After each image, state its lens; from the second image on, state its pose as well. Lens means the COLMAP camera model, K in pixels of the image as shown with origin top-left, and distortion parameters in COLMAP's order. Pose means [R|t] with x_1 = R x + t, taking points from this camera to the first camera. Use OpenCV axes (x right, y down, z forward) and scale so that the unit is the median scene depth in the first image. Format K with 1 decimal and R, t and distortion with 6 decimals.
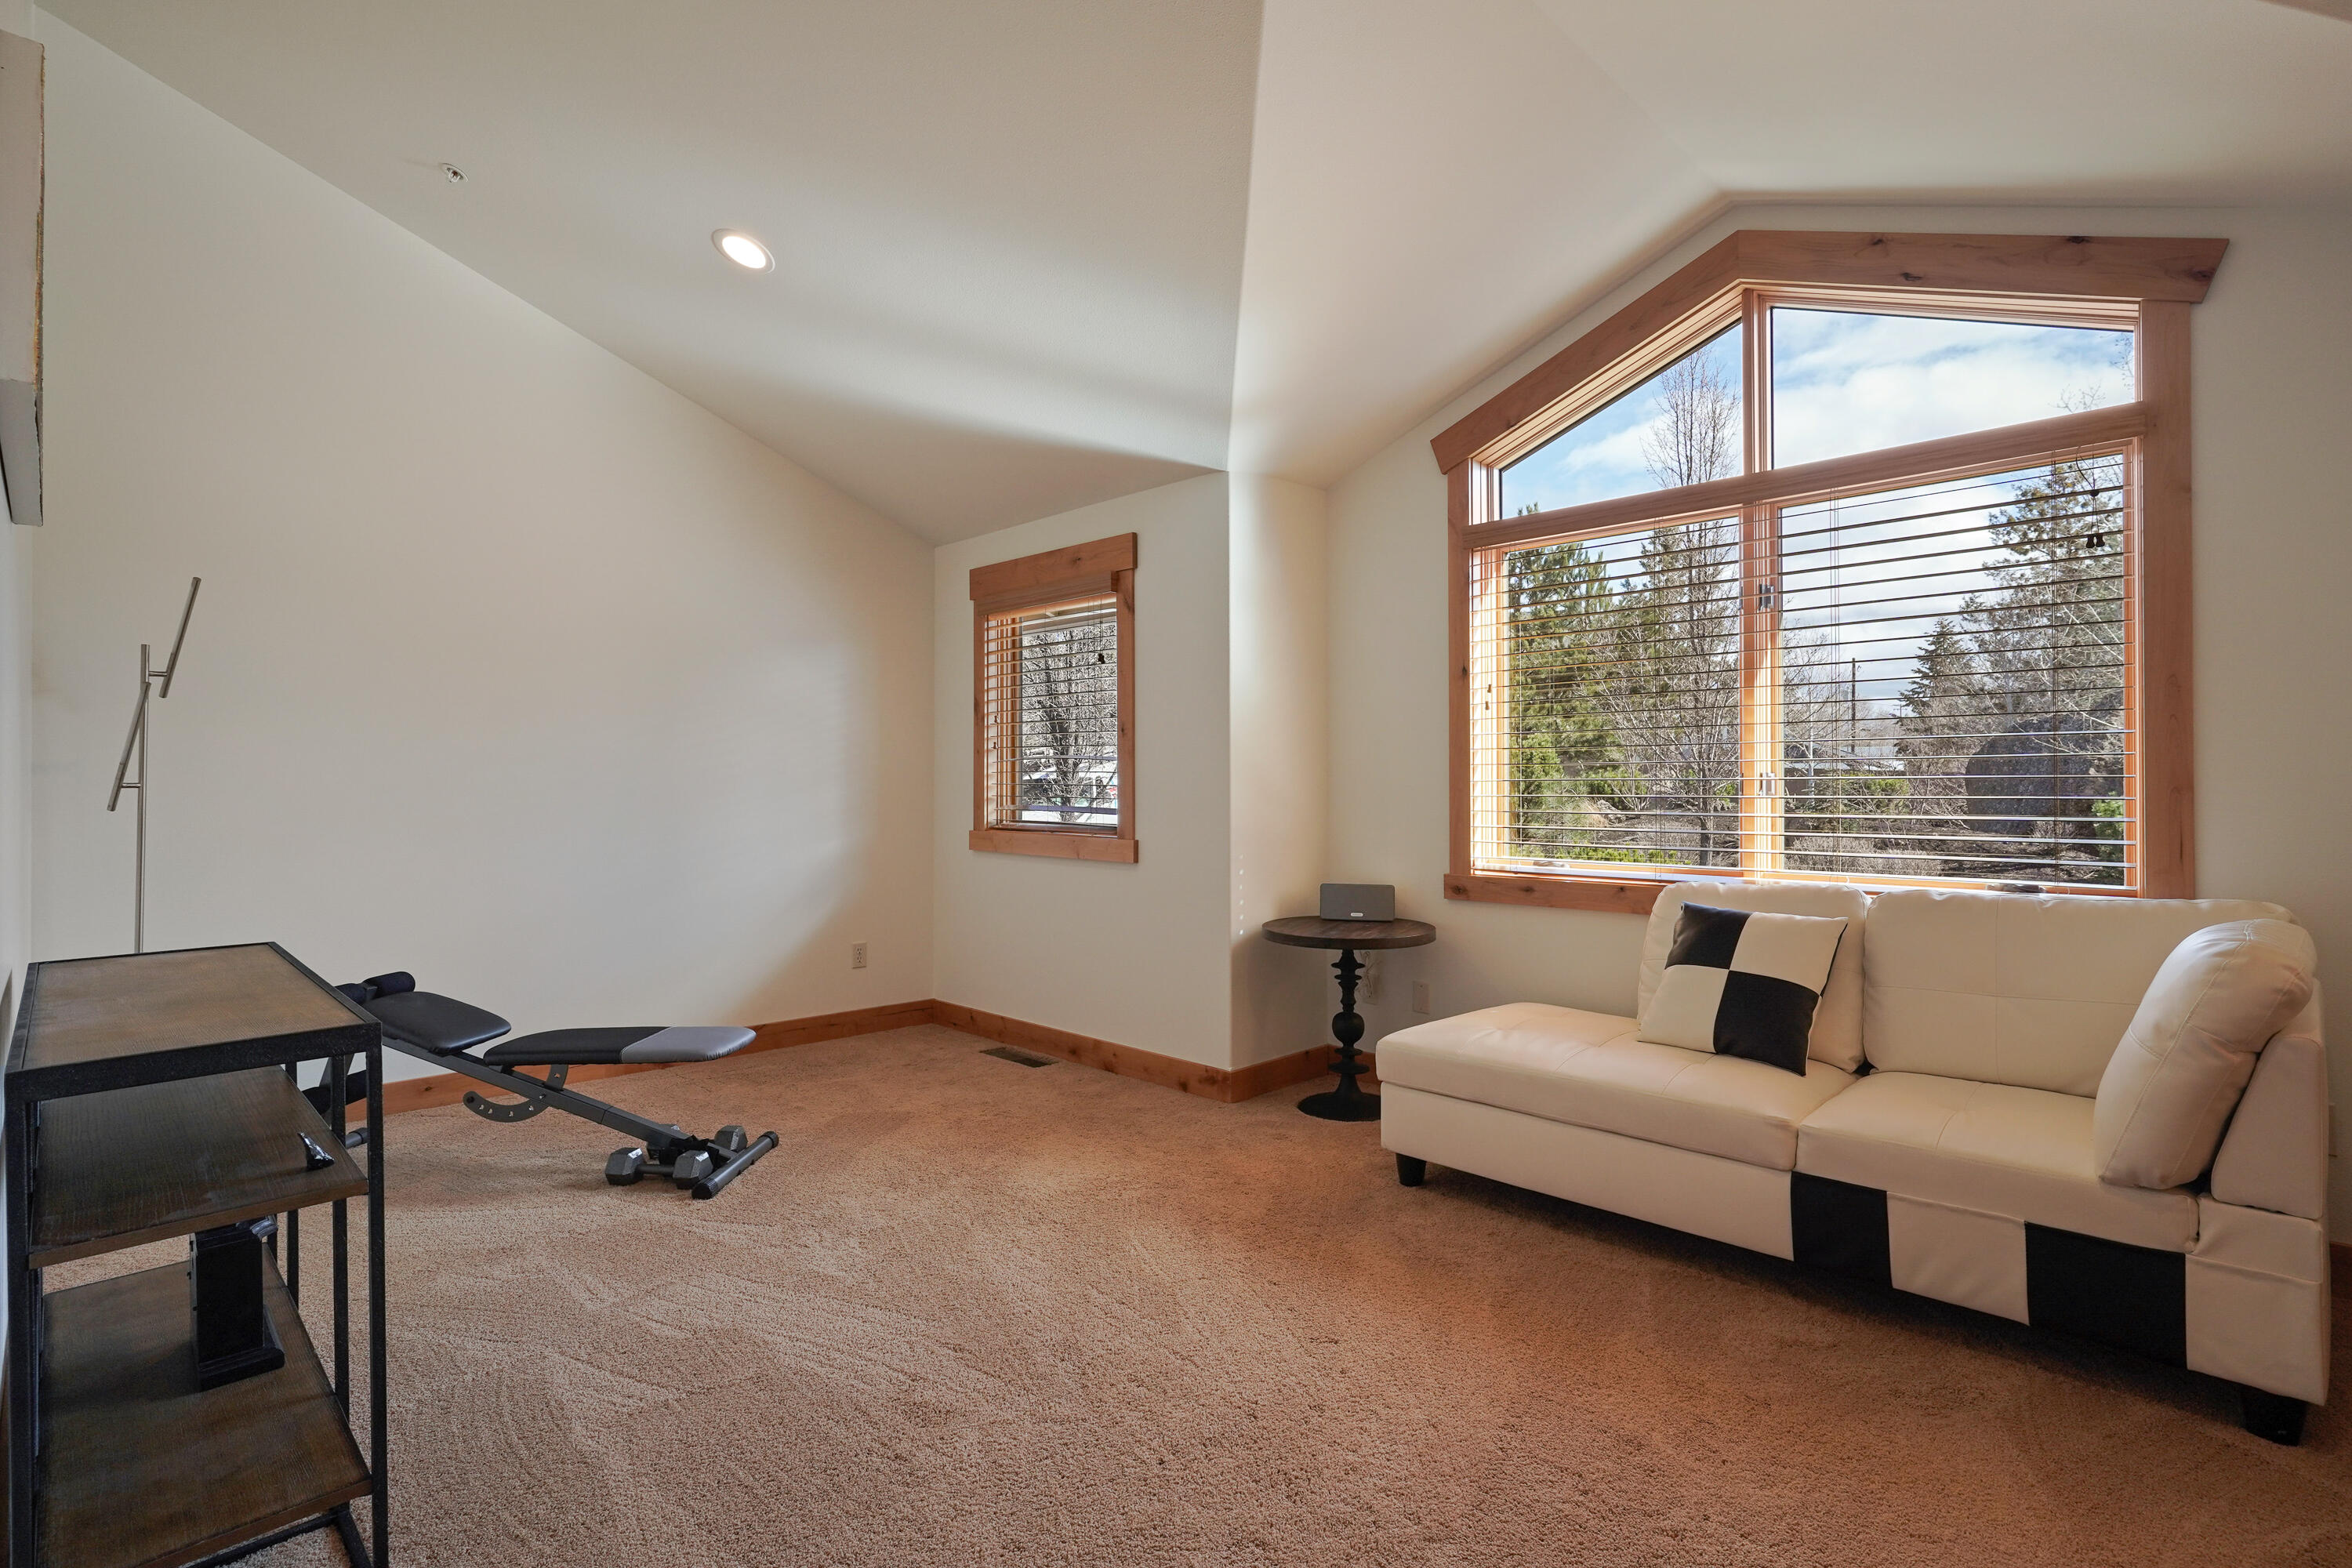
lens RADIAL K [[1138.1, 0, 1178.1], [0, 1138.1, 781.9], [0, 0, 1]] dist [-0.011207, 0.006736]
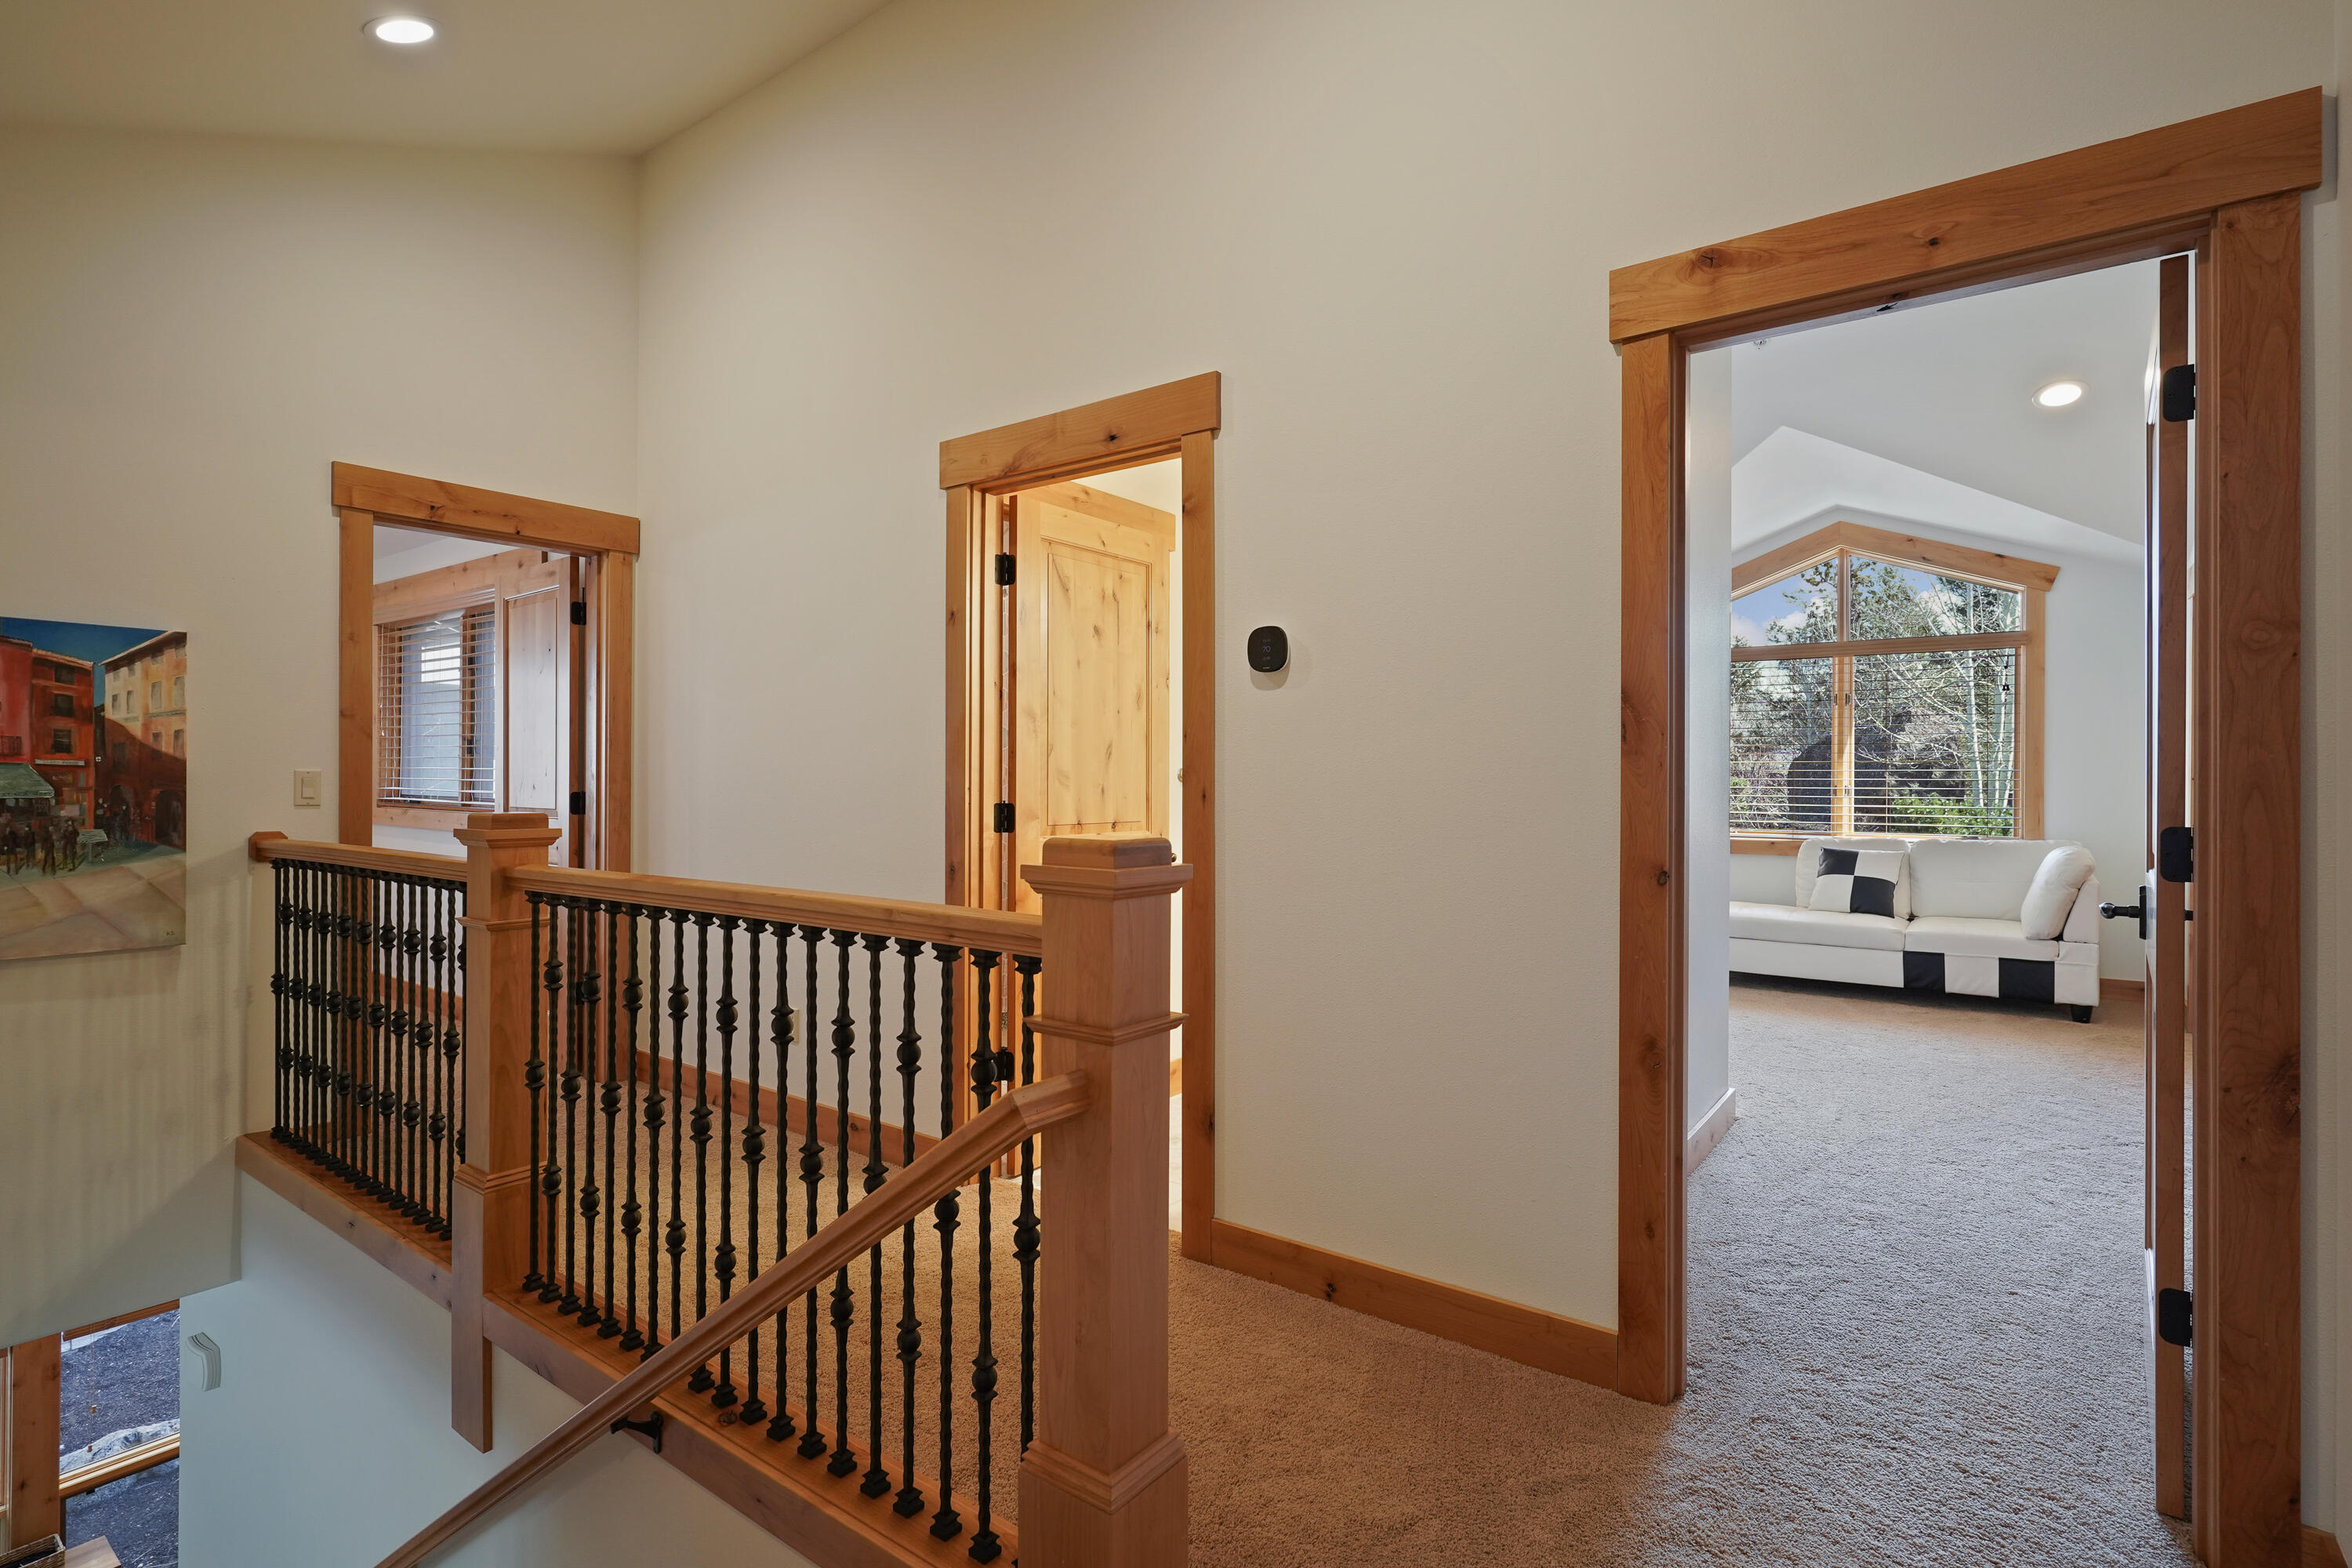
lens RADIAL K [[1138.1, 0, 1175.1], [0, 1138.1, 783.3], [0, 0, 1]] dist [-0.011207, 0.006736]
pose [[0.989462, 0.004994, 0.144707, -1.416586], [-0.006639, 0.999919, 0.010886, -0.038239], [-0.144641, -0.011732, 0.989415, -1.234681]]
